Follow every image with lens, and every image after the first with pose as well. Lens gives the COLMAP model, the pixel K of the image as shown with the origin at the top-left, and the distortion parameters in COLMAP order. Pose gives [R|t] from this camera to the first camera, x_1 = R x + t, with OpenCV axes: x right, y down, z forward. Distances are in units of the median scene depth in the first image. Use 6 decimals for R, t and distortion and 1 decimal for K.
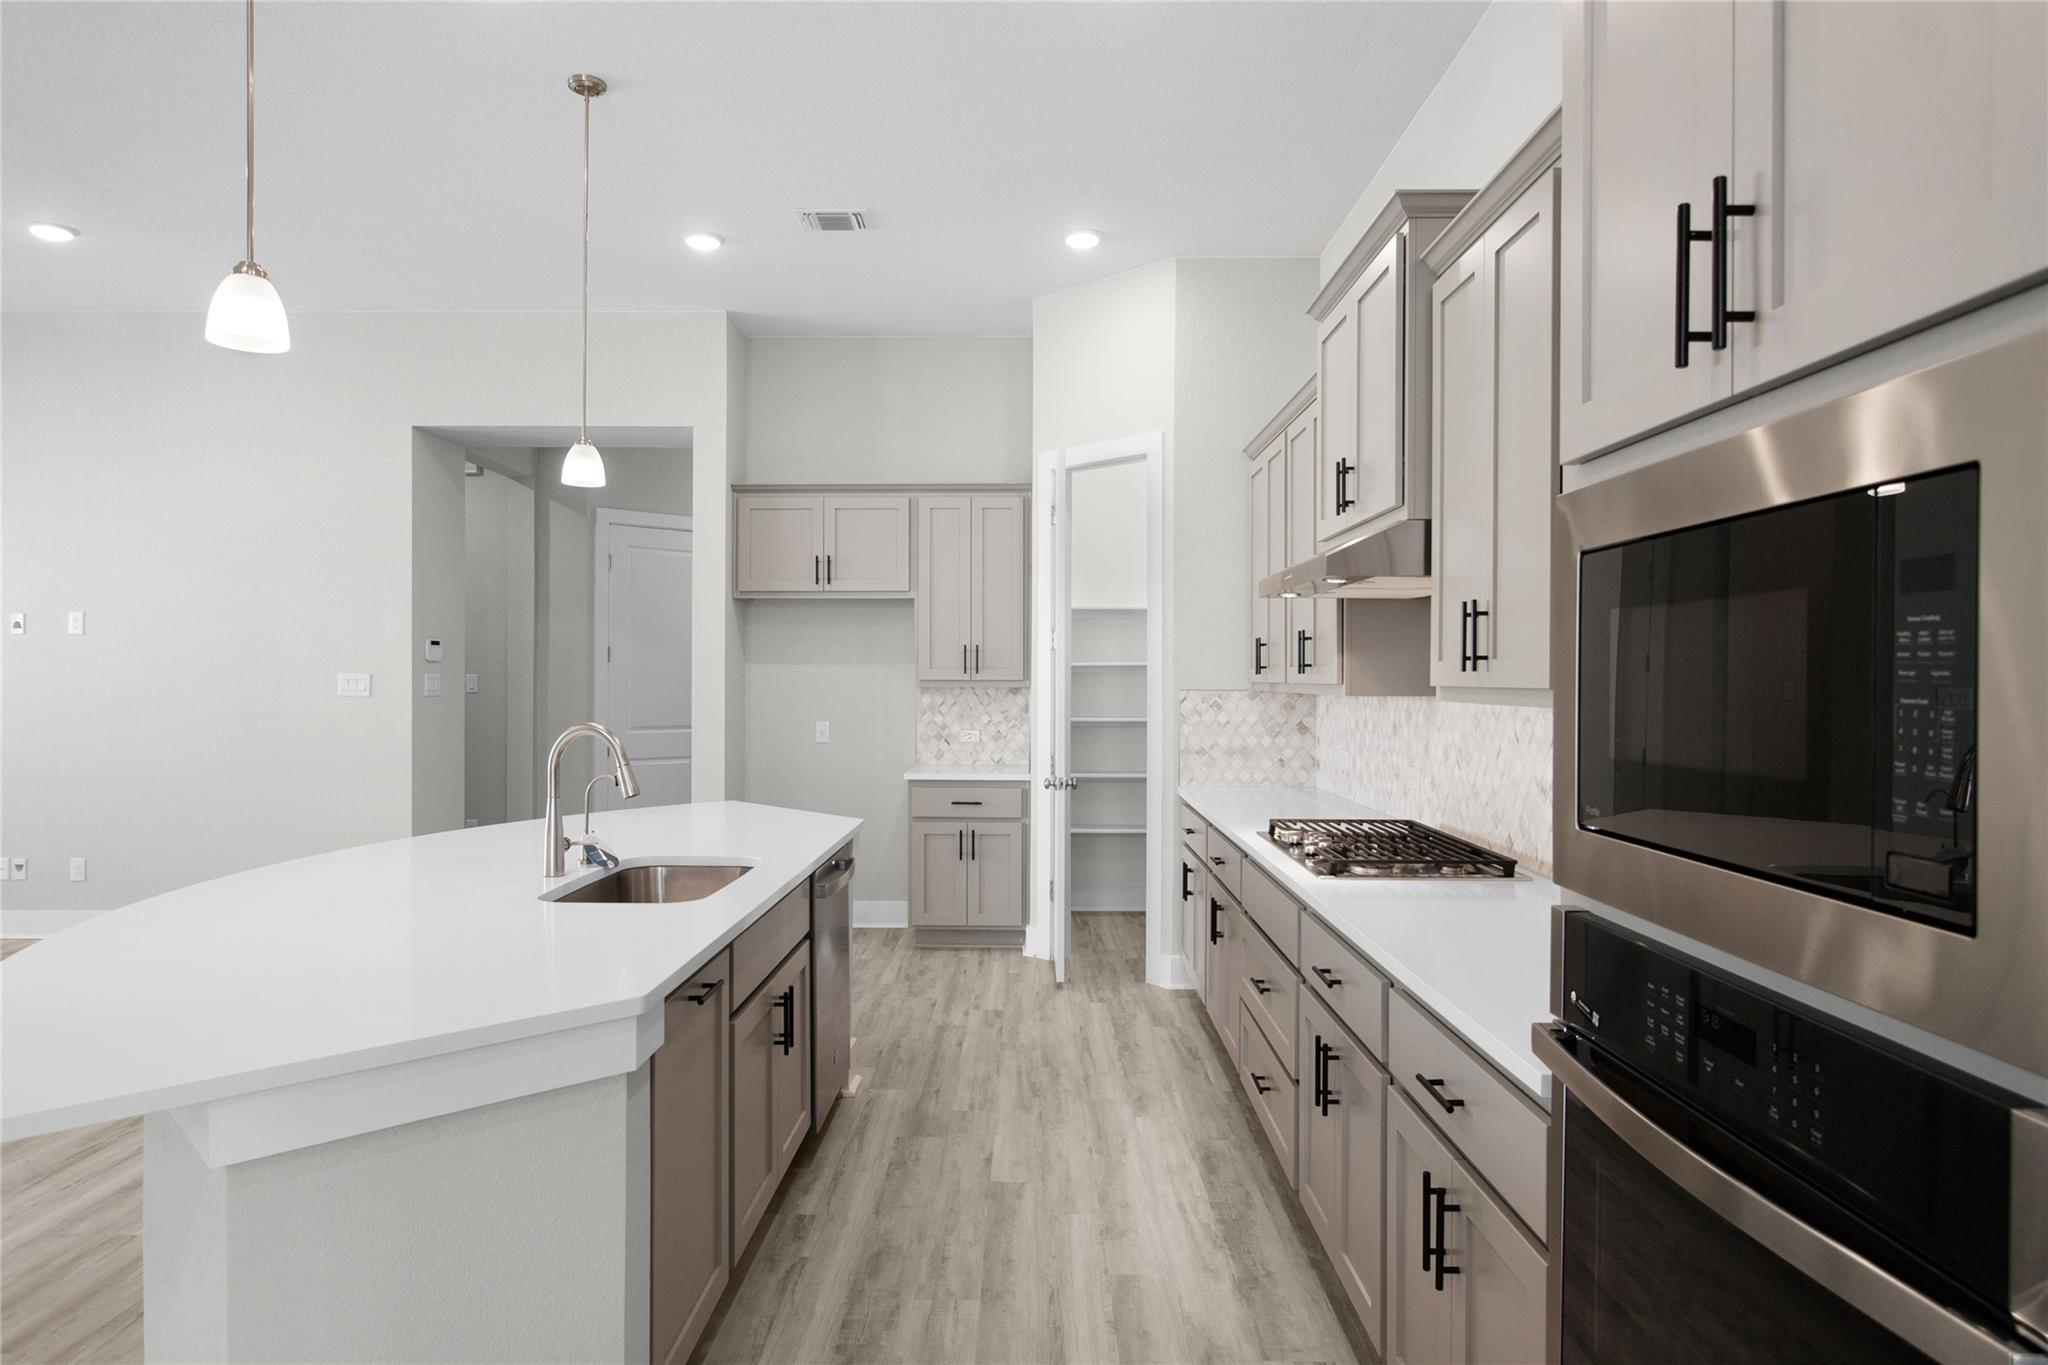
lens RADIAL K [[1241.9, 0, 1020.4], [0, 1241.9, 686.4], [0, 0, 1]] dist [-0.003648, 0.002167]
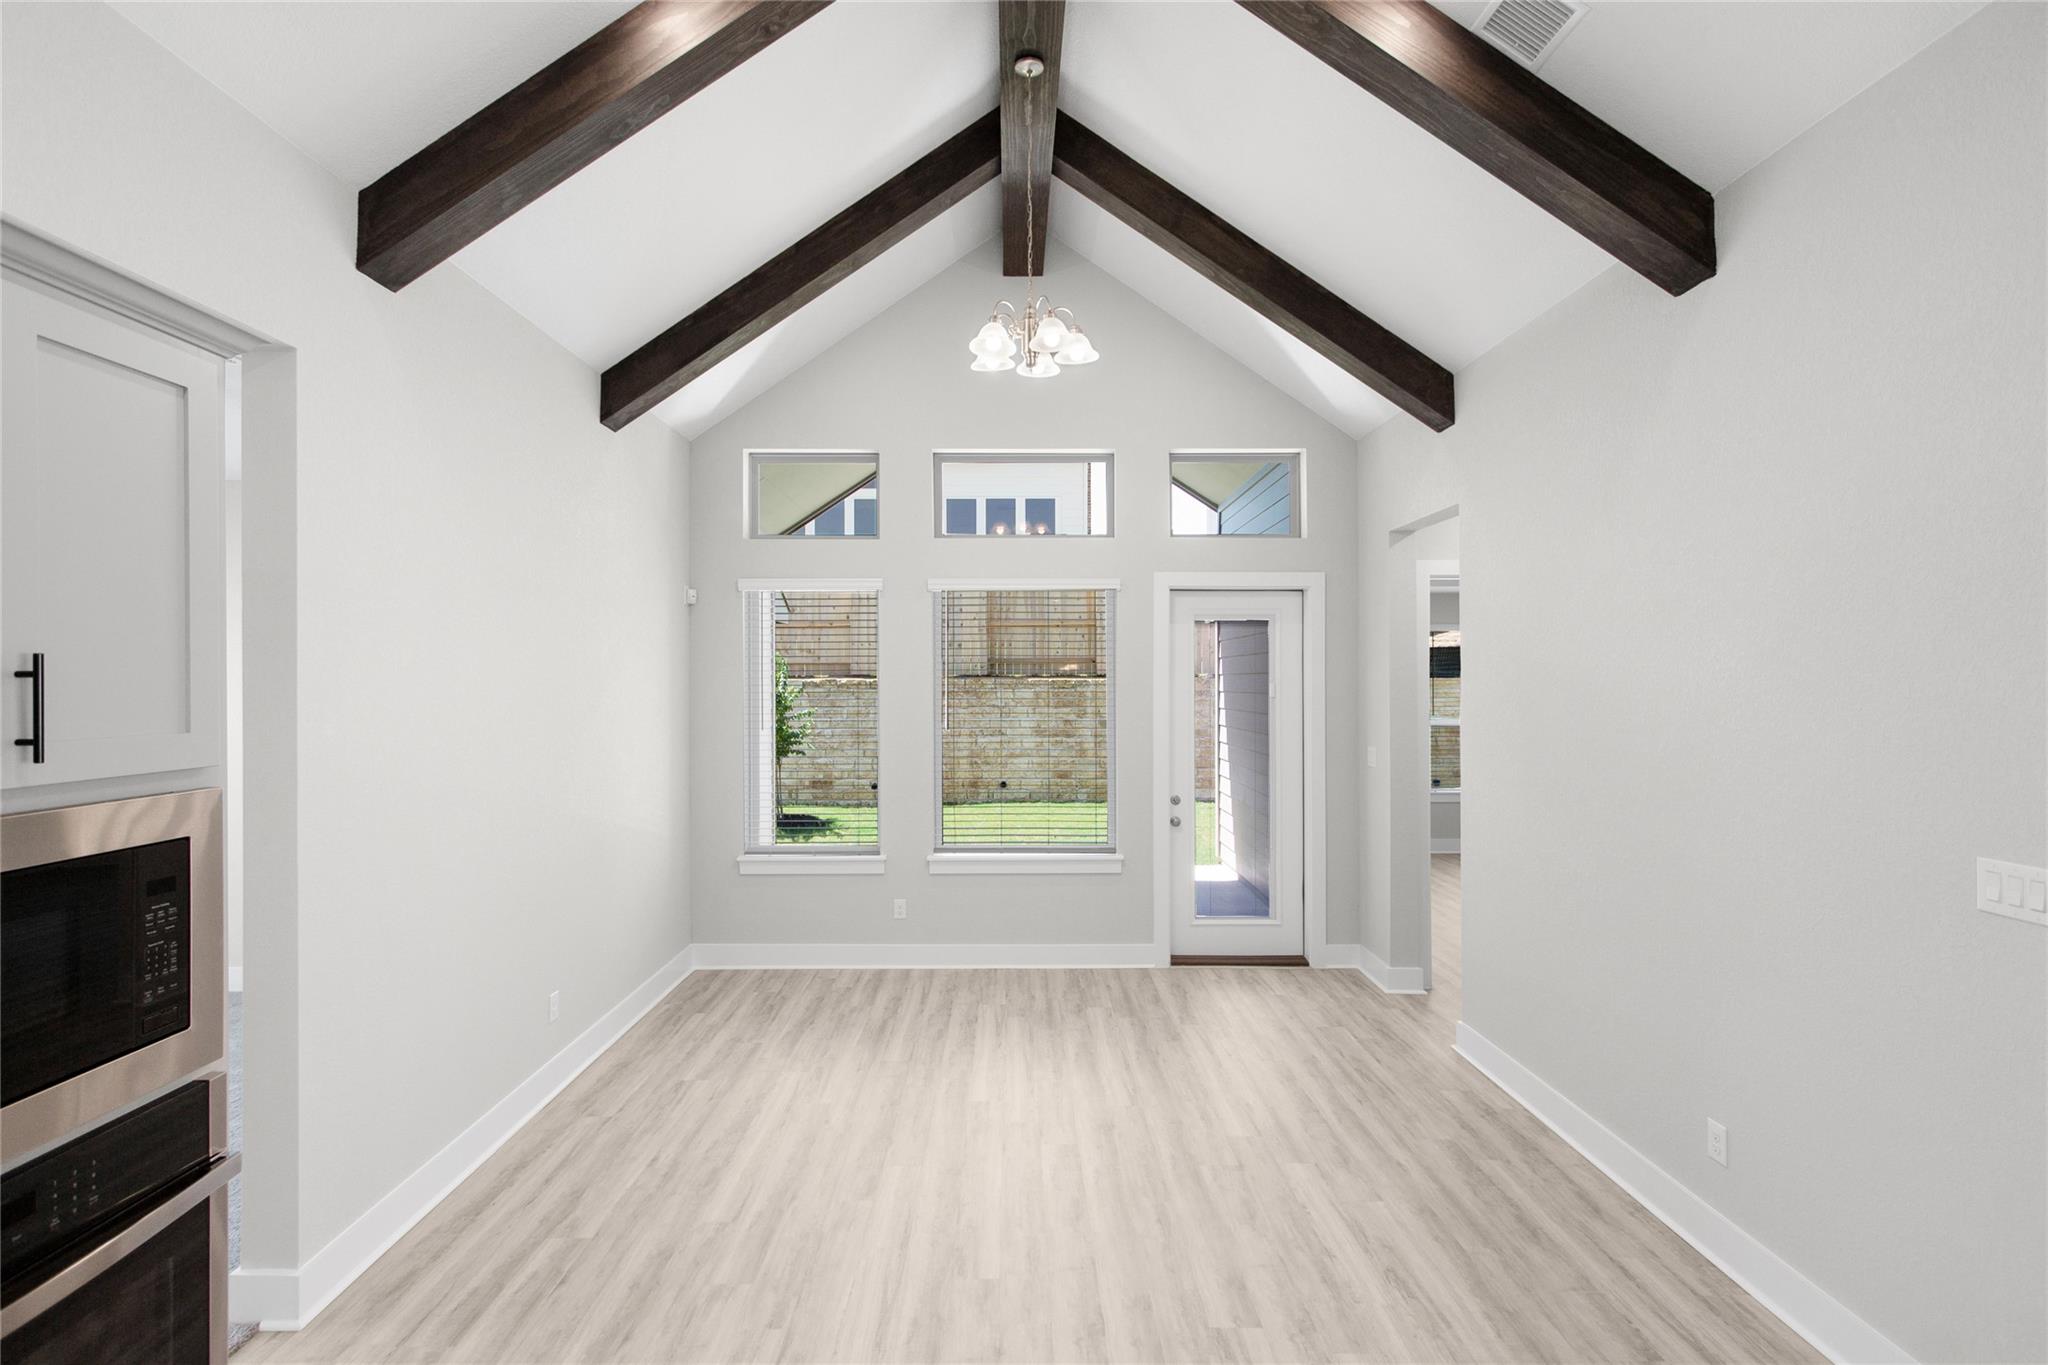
lens RADIAL K [[967.4, 0, 1024.0], [0, 967.4, 682.5], [0, 0, 1]] dist [0.014307, 0.000505]
pose [[-0.999849, -0.002121, -0.017251, -0.128173], [-0.002259, 0.999966, 0.007941, -0.075398], [0.017234, 0.007979, -0.999820, 0.441534]]
